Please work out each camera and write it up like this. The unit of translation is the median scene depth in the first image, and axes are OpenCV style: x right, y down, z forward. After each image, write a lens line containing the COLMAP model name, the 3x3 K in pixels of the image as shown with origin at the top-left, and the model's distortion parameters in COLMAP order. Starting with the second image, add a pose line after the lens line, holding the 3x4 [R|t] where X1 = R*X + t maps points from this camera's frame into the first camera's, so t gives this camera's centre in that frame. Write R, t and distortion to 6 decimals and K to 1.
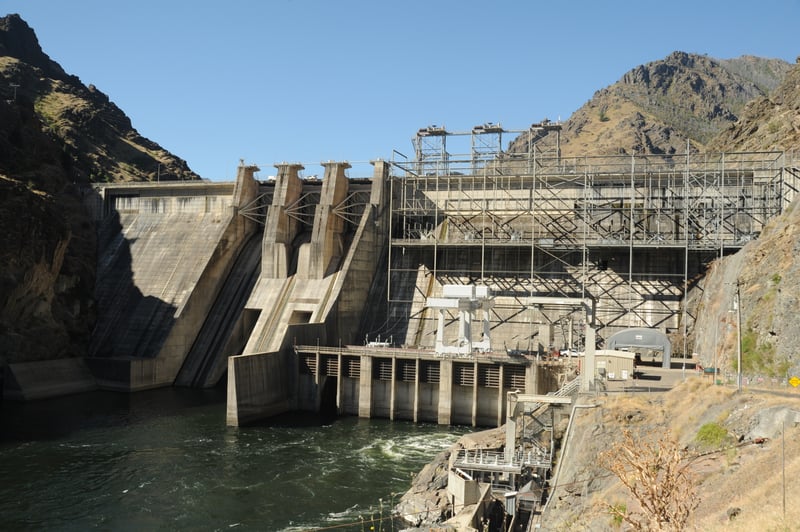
lens RADIAL K [[770.7, 0, 402.6], [0, 770.7, 281.0], [0, 0, 1]] dist [-0.090452, 0.108481]
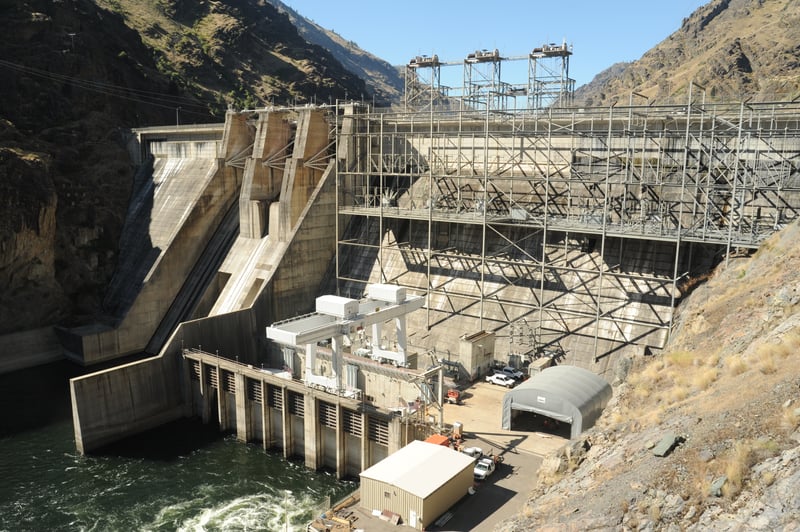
lens RADIAL K [[671.0, 0, 388.7], [0, 671.0, 278.3], [0, 0, 1]] dist [-0.130207, 0.129448]
pose [[0.951925, 0.035647, -0.304251, 0.244170], [0.022610, 0.982321, 0.185834, -0.103178], [0.305496, -0.183780, 0.934290, 0.279473]]
